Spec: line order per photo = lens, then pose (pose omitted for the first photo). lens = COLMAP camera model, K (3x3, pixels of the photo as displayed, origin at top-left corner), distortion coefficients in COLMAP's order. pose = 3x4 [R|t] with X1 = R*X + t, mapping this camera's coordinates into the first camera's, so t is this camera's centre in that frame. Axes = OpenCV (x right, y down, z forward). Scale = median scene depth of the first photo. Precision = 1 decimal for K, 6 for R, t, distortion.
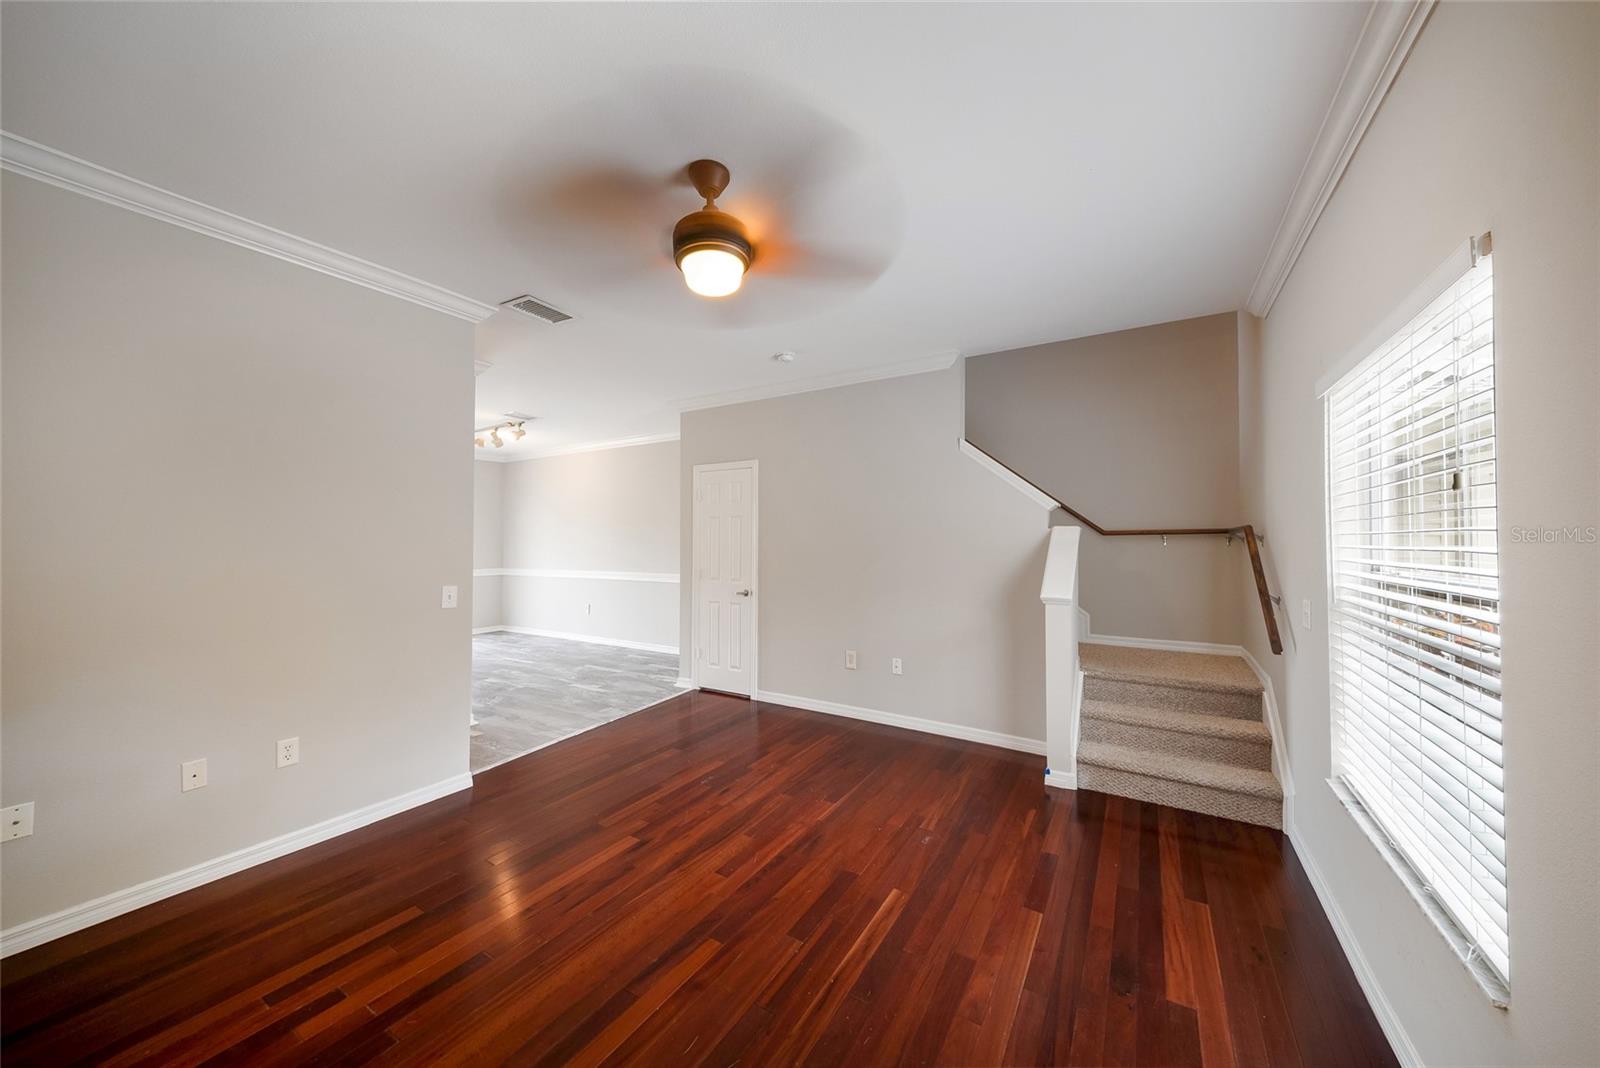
lens RADIAL K [[555.2, 0, 801.1], [0, 555.2, 543.9], [0, 0, 1]] dist [0.016335, -0.008699]
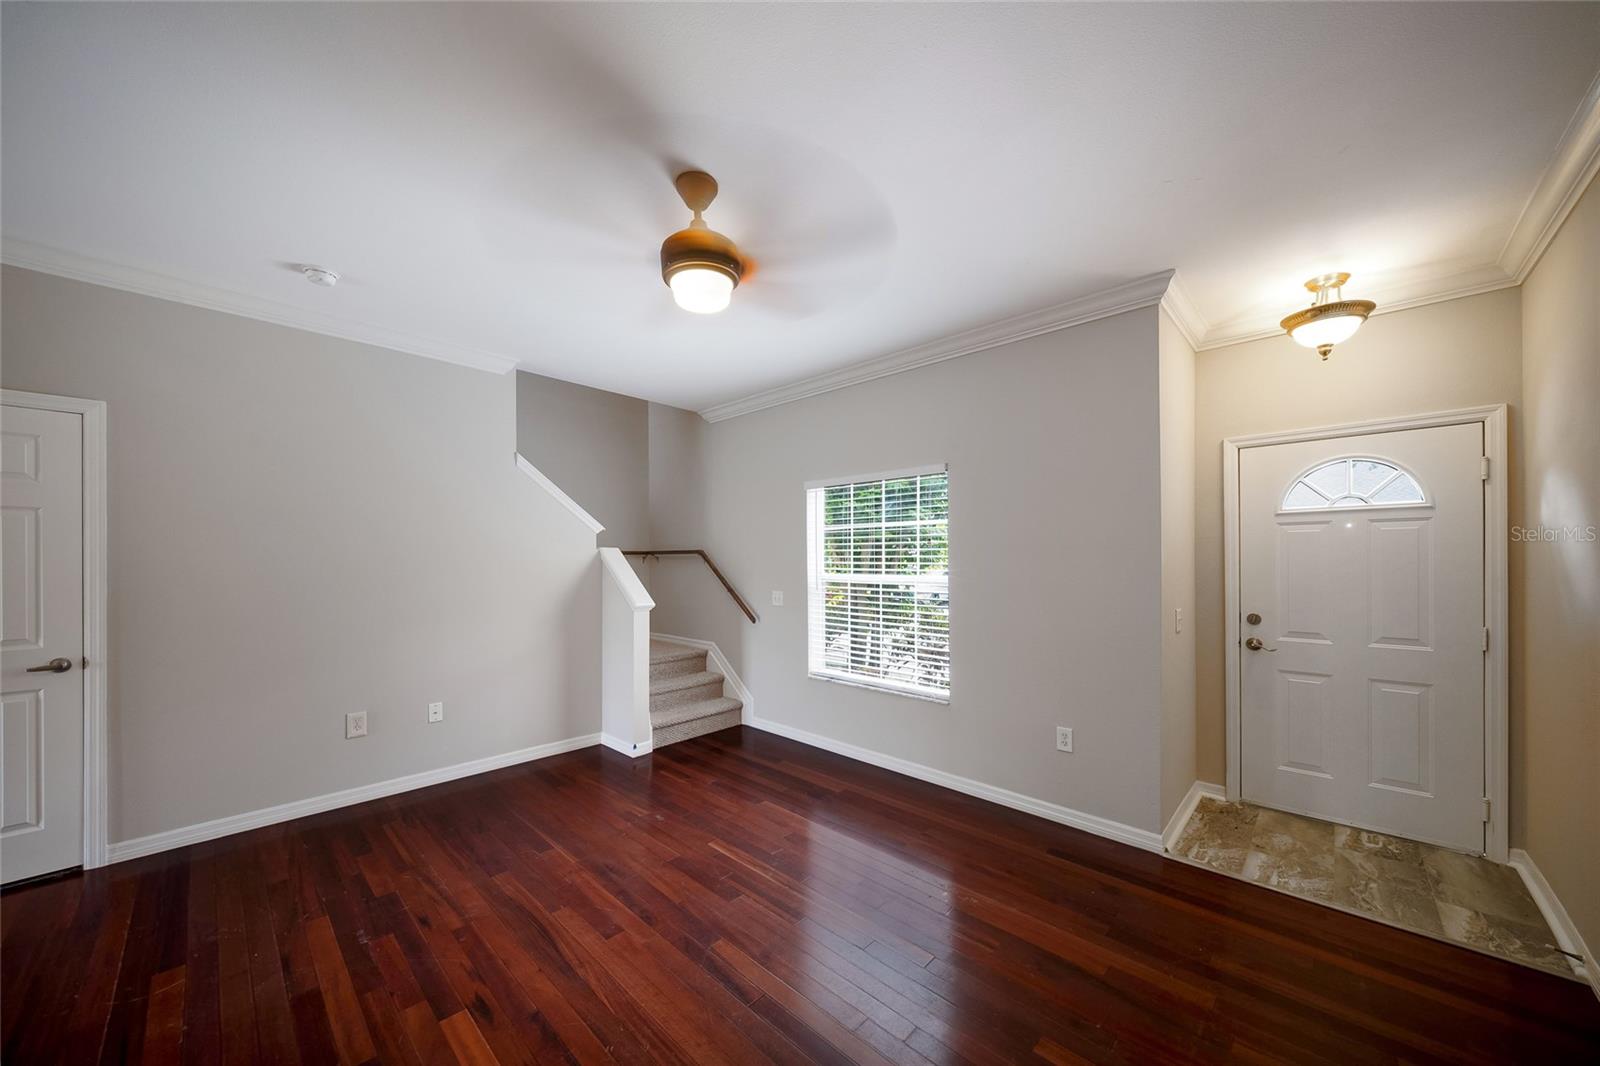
lens RADIAL K [[569.5, 0, 801.2], [0, 569.5, 579.0], [0, 0, 1]] dist [0.015144, -0.009411]
pose [[0.206918, -0.035254, 0.977723, -0.756918], [0.006795, 0.999378, 0.034596, -0.003276], [-0.978335, -0.000515, 0.207029, 0.413540]]
